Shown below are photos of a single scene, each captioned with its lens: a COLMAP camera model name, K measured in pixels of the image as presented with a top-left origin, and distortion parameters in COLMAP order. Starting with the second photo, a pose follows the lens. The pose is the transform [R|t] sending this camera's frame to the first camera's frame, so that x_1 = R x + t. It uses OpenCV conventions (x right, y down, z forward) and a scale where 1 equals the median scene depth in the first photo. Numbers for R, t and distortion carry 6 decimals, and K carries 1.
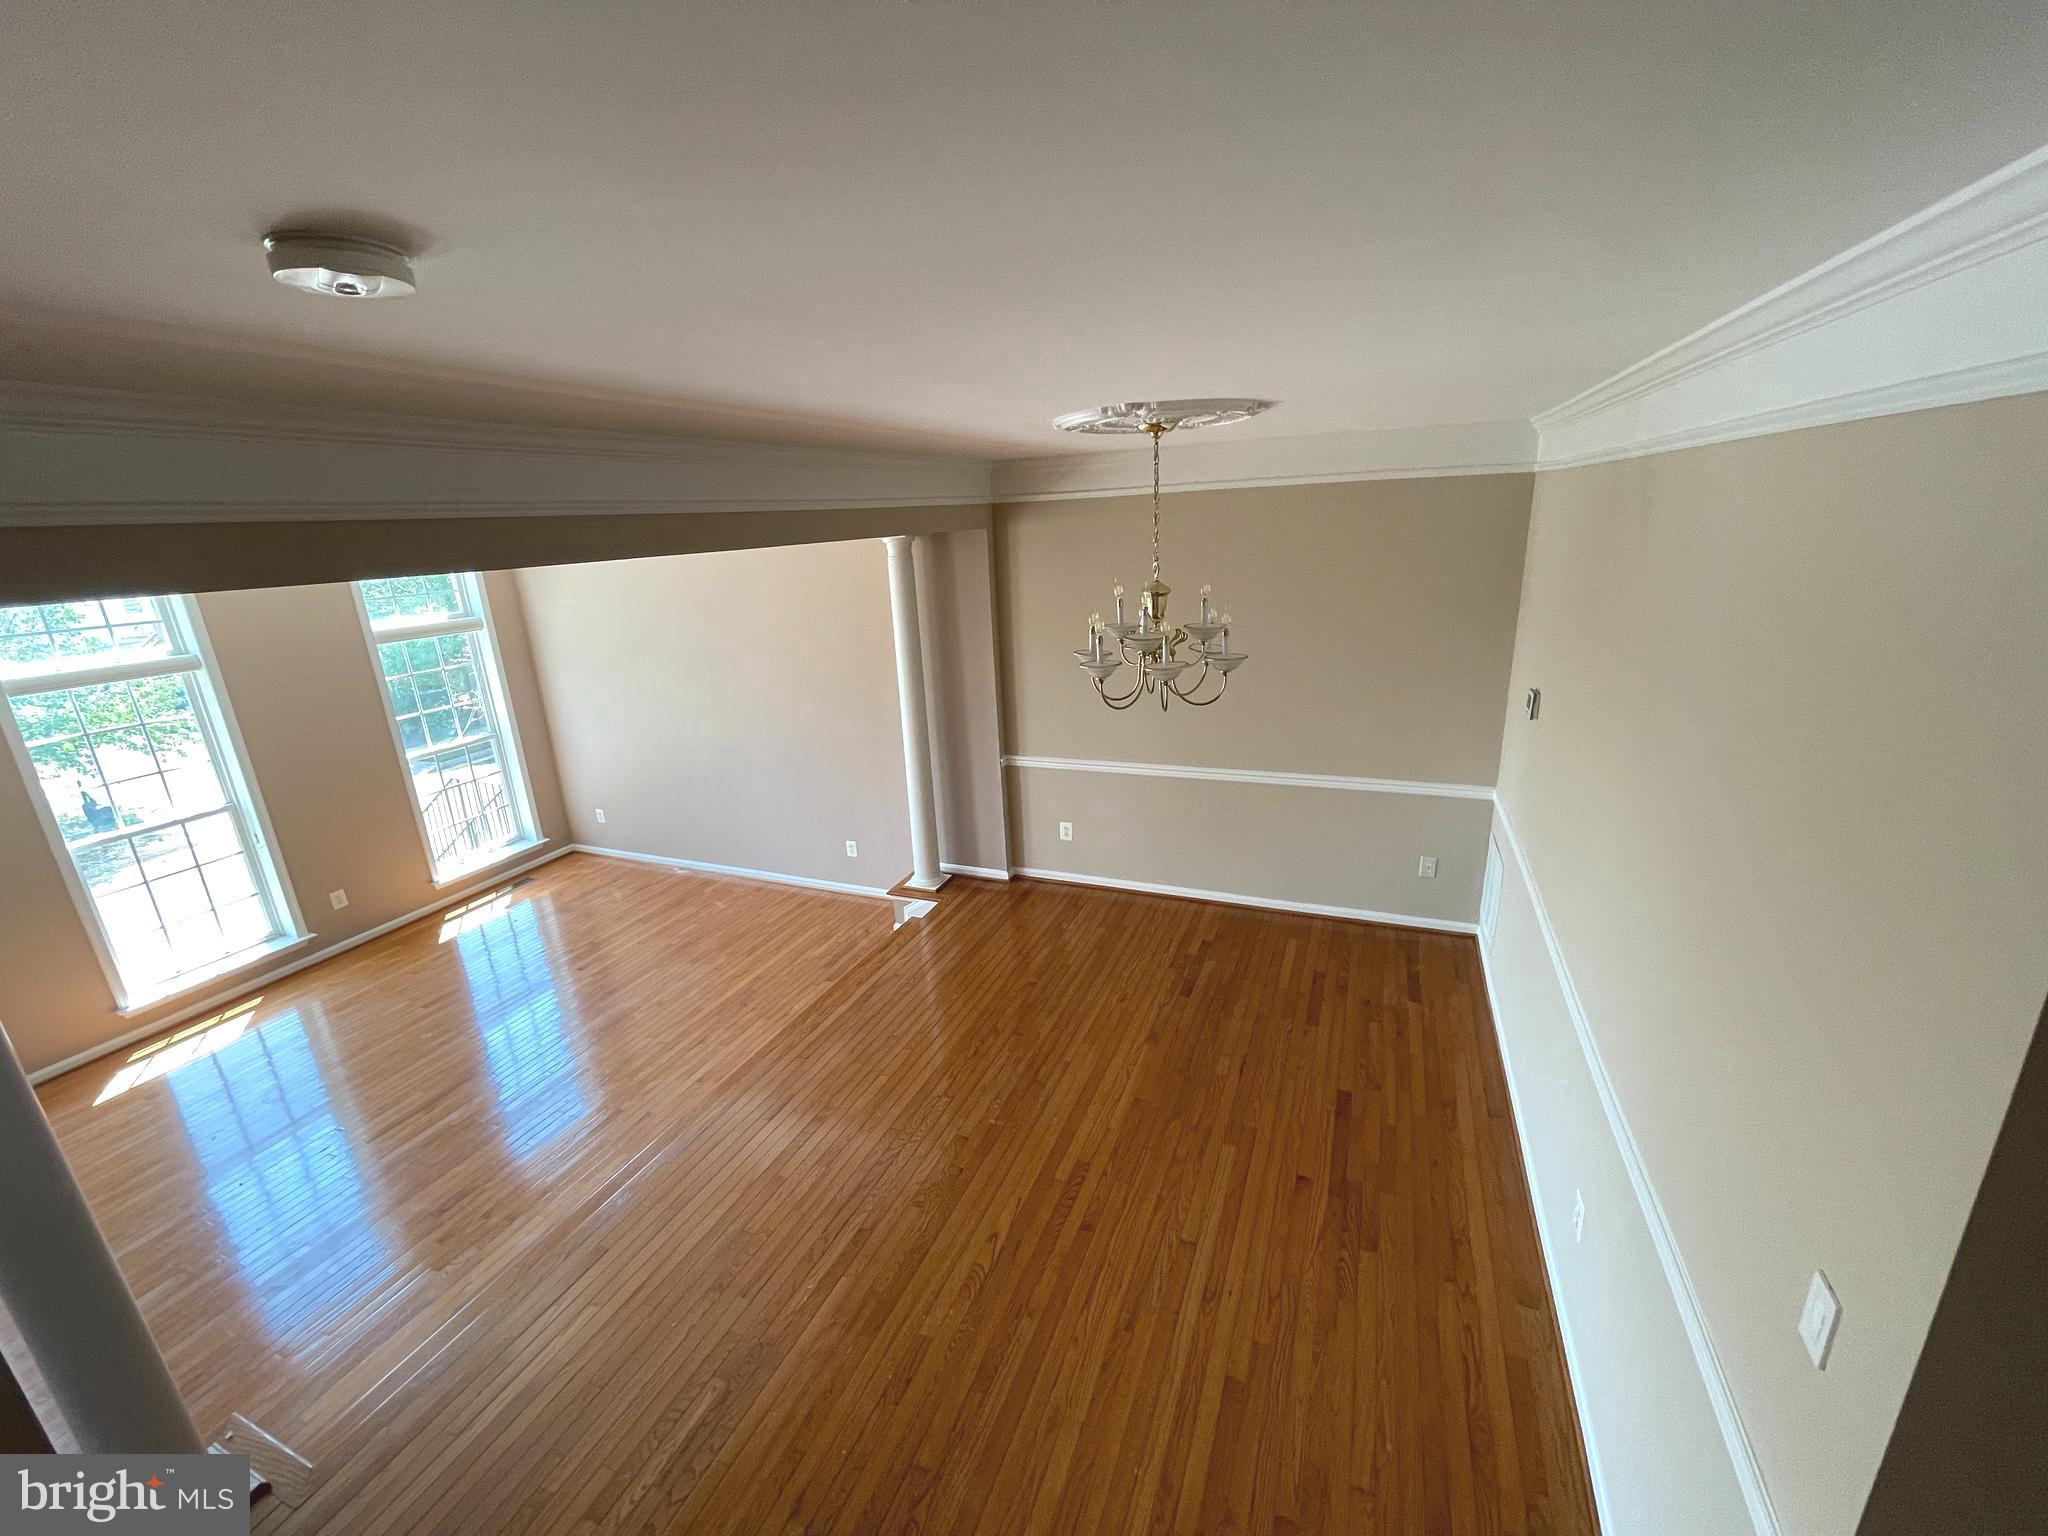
lens RADIAL K [[831.1, 0, 1025.6], [0, 831.1, 767.3], [0, 0, 1]] dist [0.001834, -0.000025]
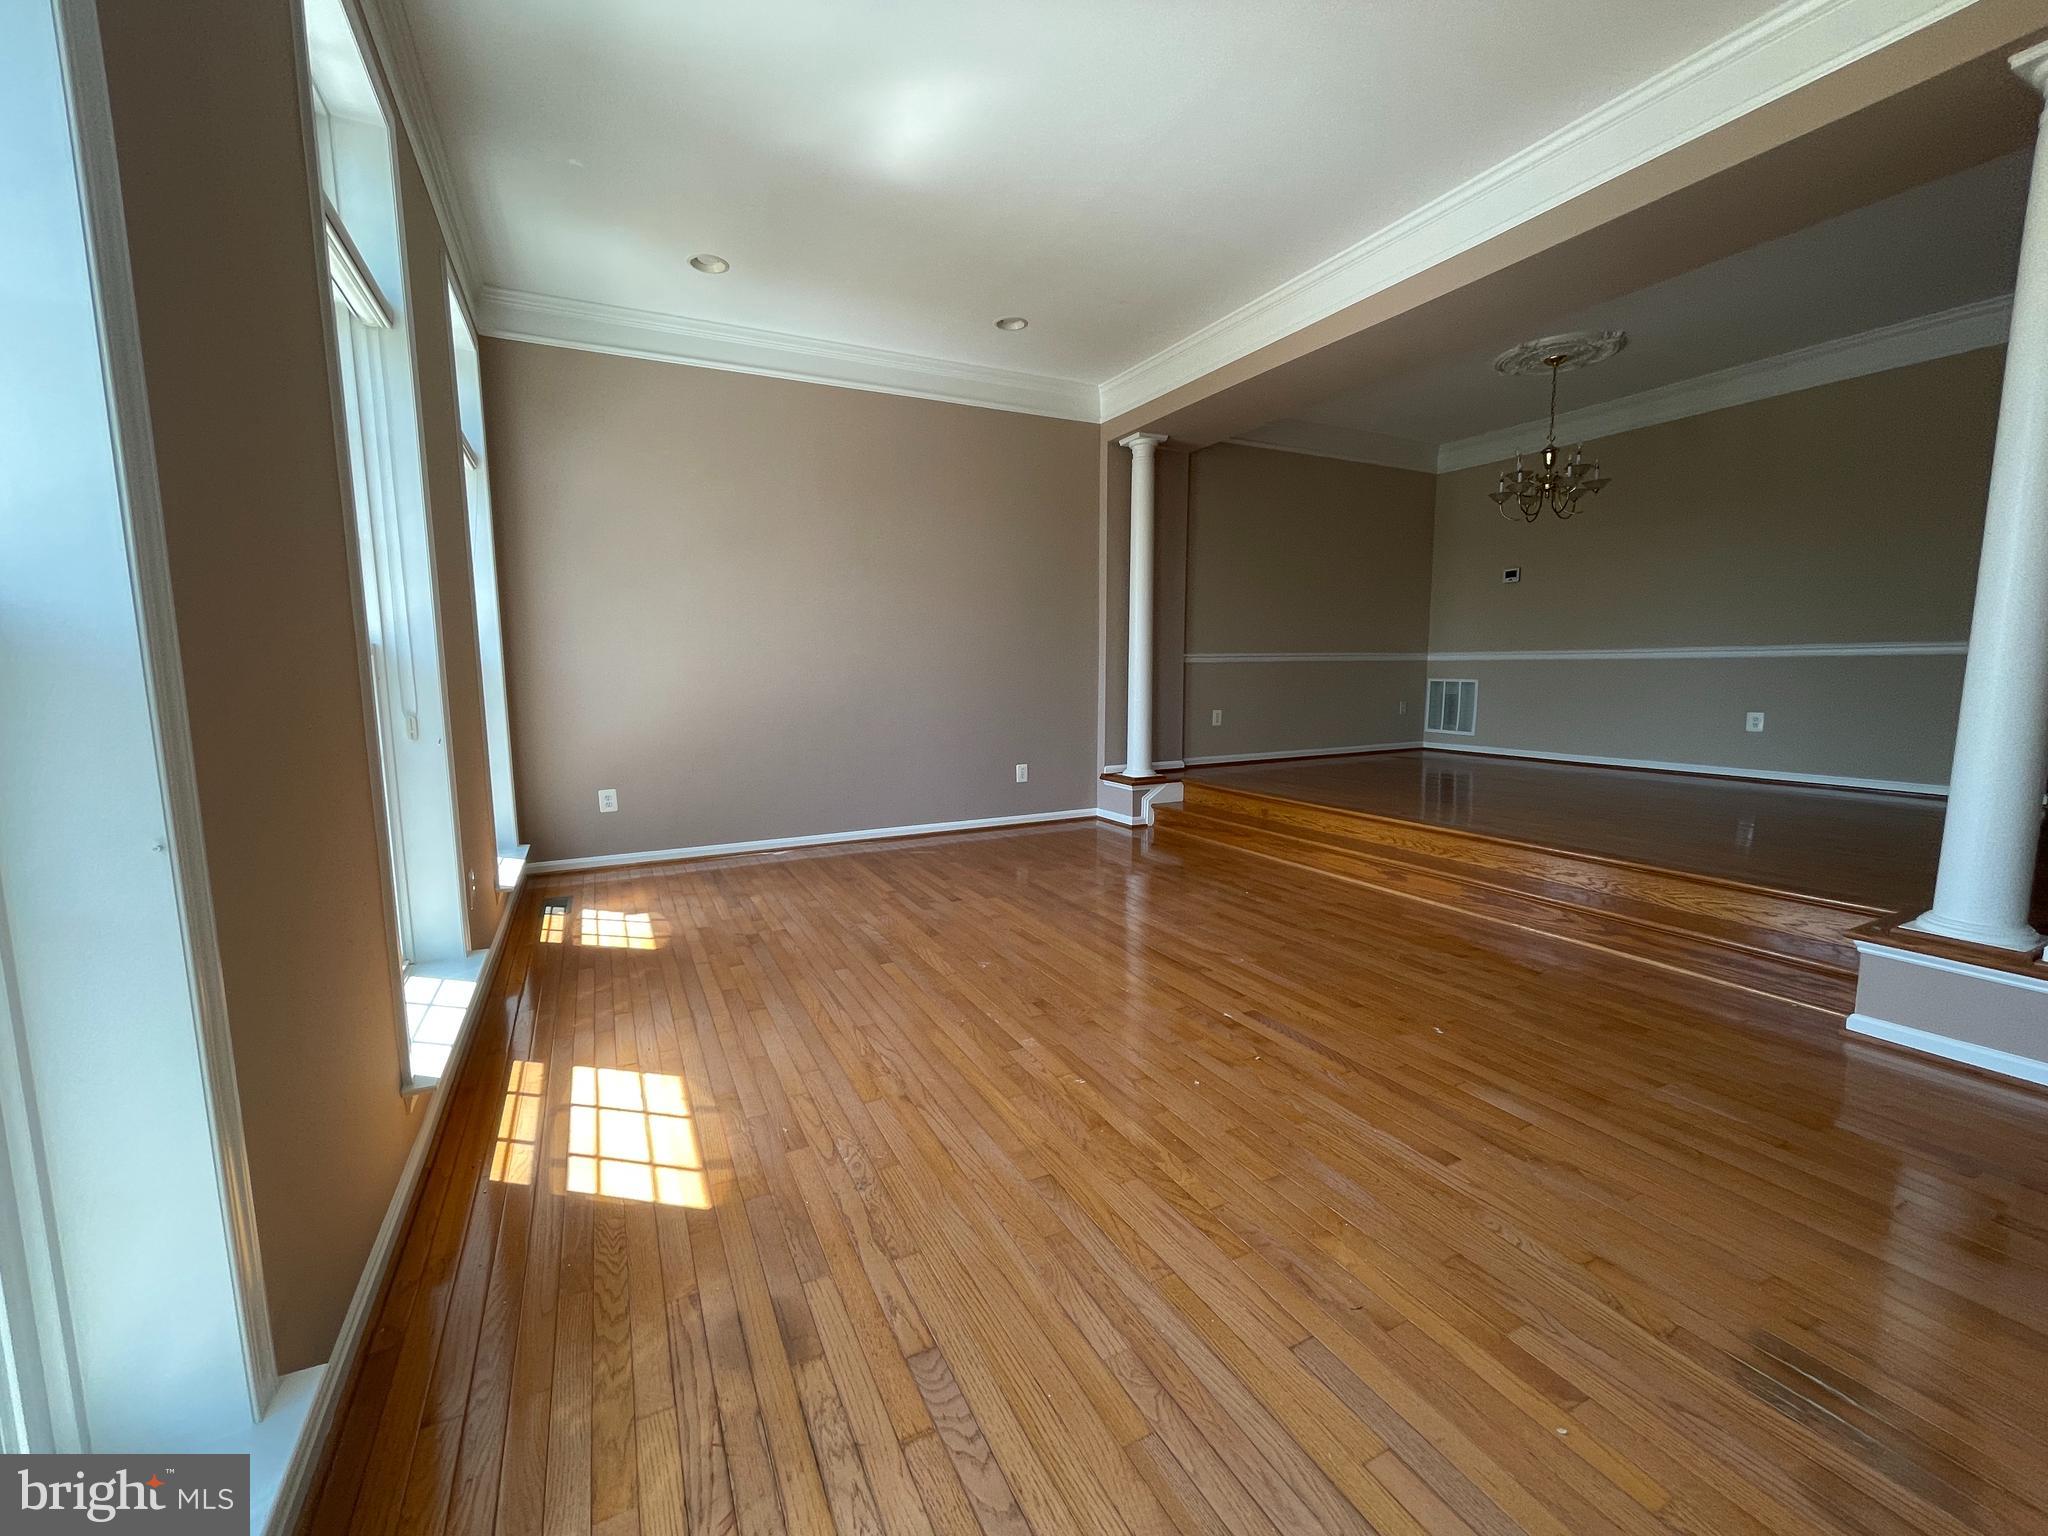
lens RADIAL K [[831.1, 0, 1024.3], [0, 831.1, 769.8], [0, 0, 1]] dist [0.001834, -0.000025]
pose [[0.643883, -0.052305, 0.763334, -1.043091], [0.199399, 0.974657, -0.101410, 0.215852], [-0.738684, 0.217504, 0.637995, 0.462825]]
